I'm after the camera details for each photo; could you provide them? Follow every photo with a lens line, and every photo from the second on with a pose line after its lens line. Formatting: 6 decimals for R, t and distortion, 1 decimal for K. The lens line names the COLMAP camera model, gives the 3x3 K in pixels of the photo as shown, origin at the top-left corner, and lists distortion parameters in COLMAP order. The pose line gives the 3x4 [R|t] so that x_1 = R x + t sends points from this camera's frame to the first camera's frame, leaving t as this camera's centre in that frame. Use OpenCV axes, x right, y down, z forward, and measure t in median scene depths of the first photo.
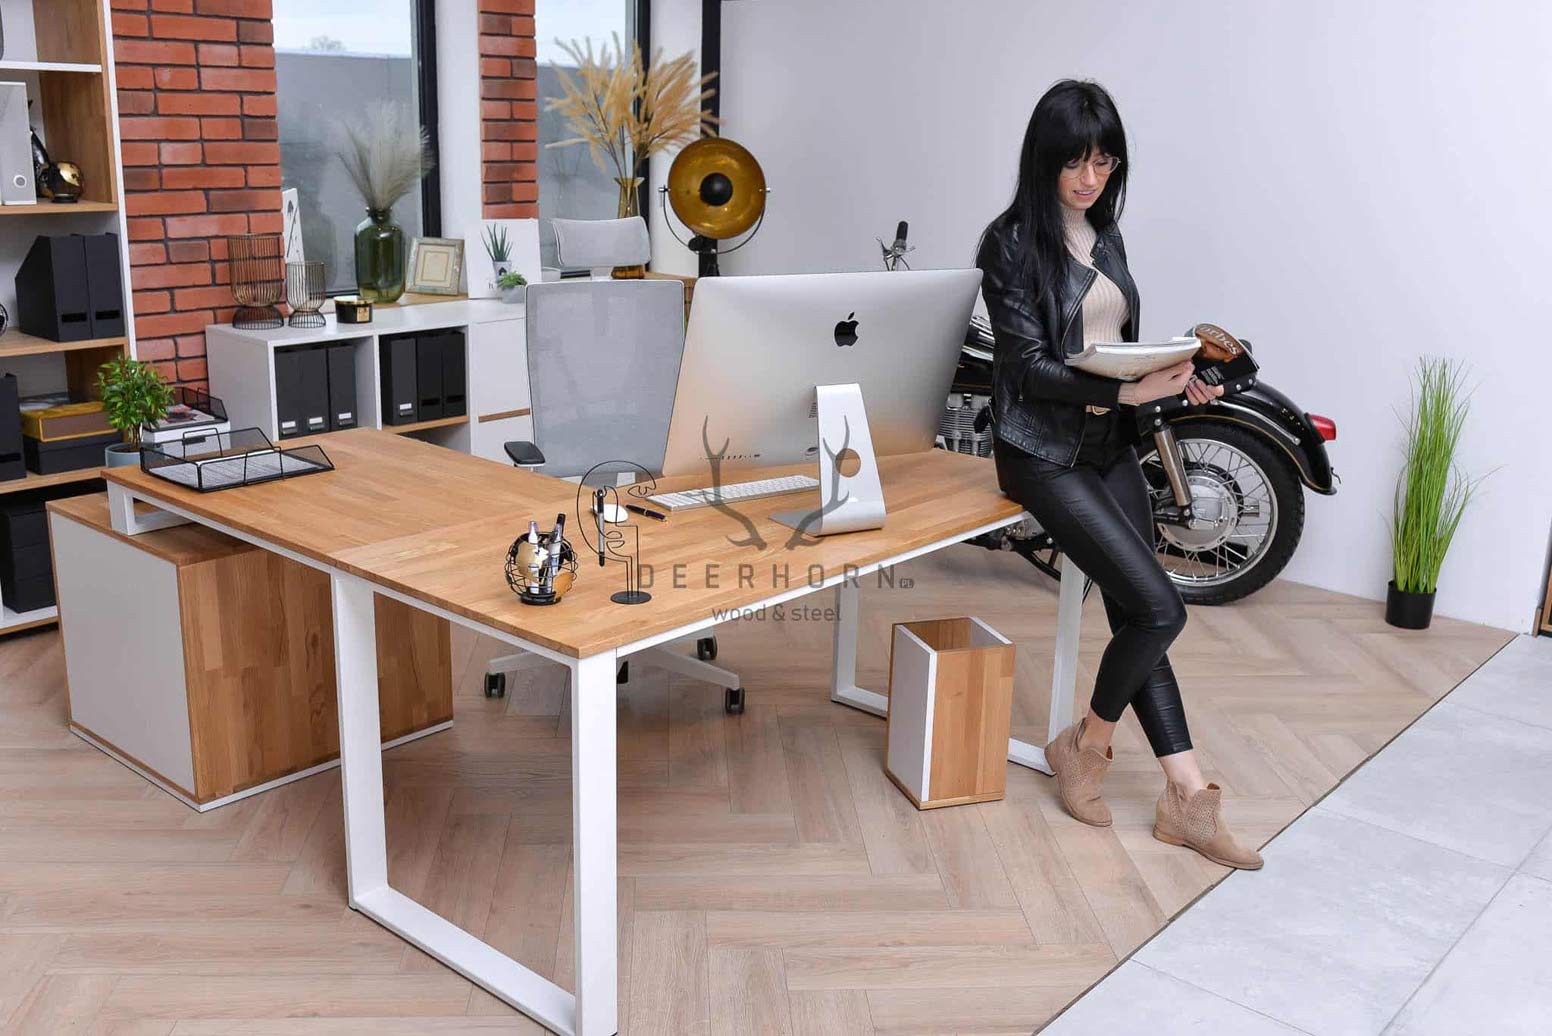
lens RADIAL K [[1505.3, 0, 776.0], [0, 1505.3, 518.0], [0, 0, 1]] dist [-0.061618, 0.093432]
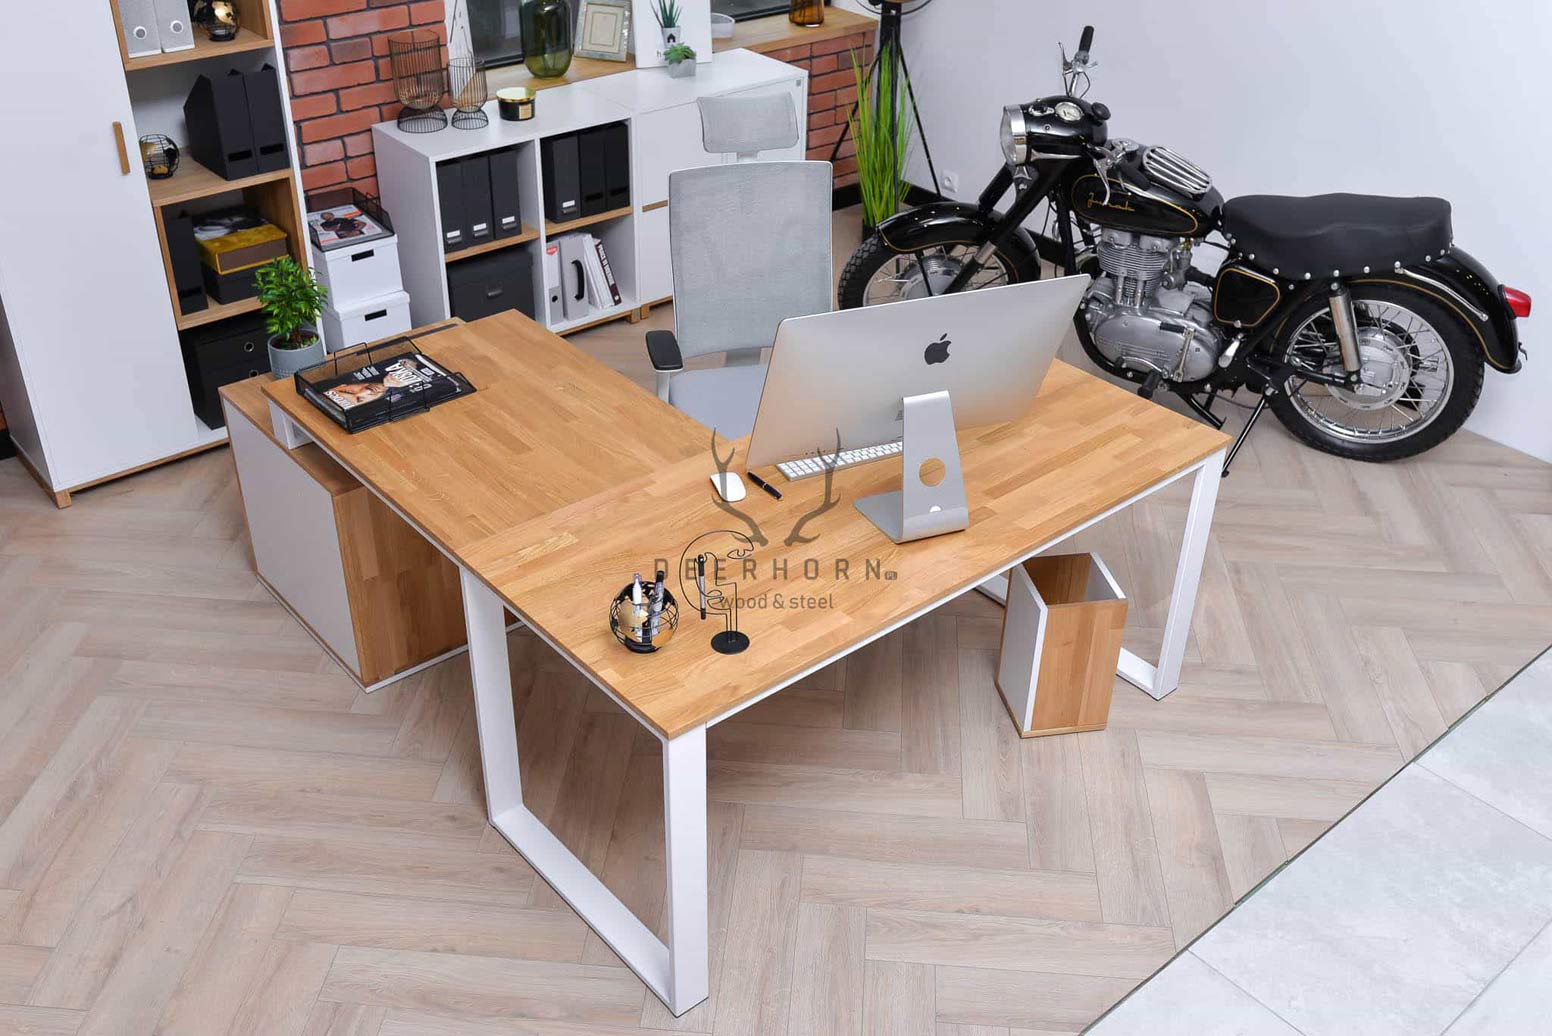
lens RADIAL K [[1485.2, 0, 776.0], [0, 1485.2, 518.0], [0, 0, 1]] dist [-0.062065, 0.092021]
pose [[0.989276, 0.071507, -0.127359, 0.033581], [-0.031274, 0.955441, 0.293521, -0.182102], [0.142673, -0.286391, 0.947431, 0.024394]]
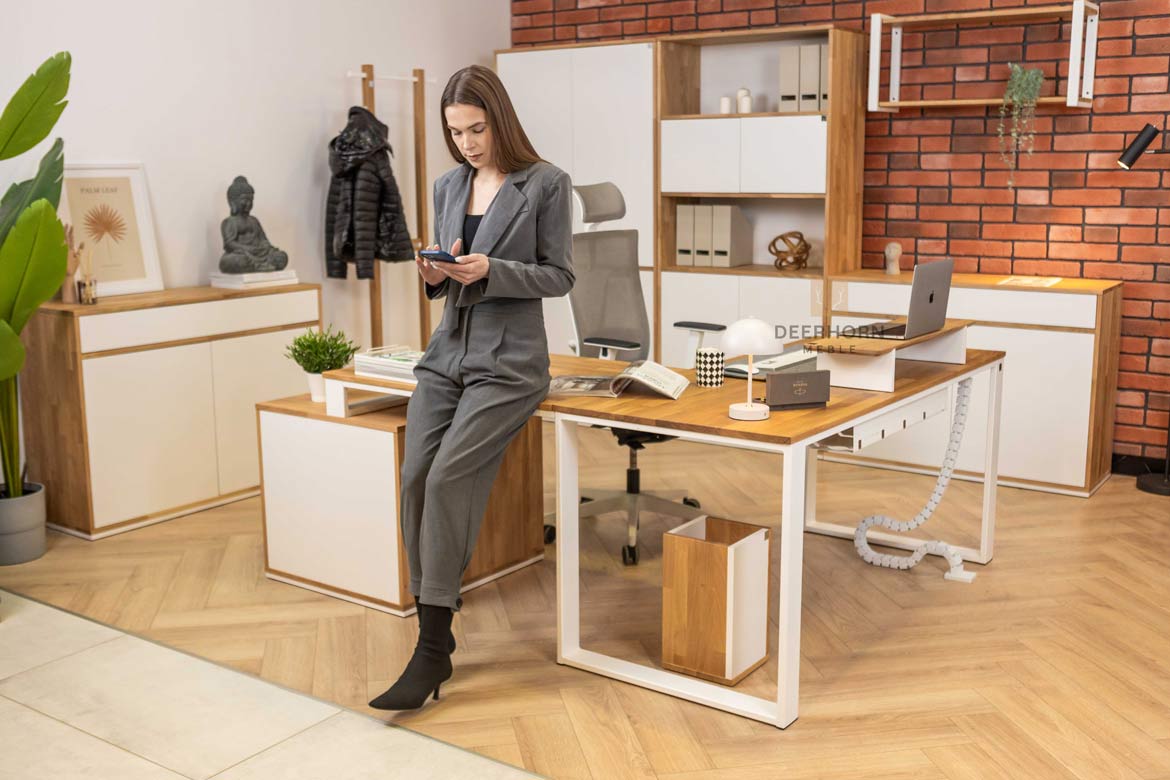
lens RADIAL K [[1215.3, 0, 582.6], [0, 1215.3, 378.8], [0, 0, 1]] dist [-0.005620, -0.010649]
pose [[0.113397, 0.145611, -0.982822, 0.639158], [-0.252700, 0.960899, 0.113207, -0.063482], [0.960876, 0.235522, 0.145759, 0.445881]]
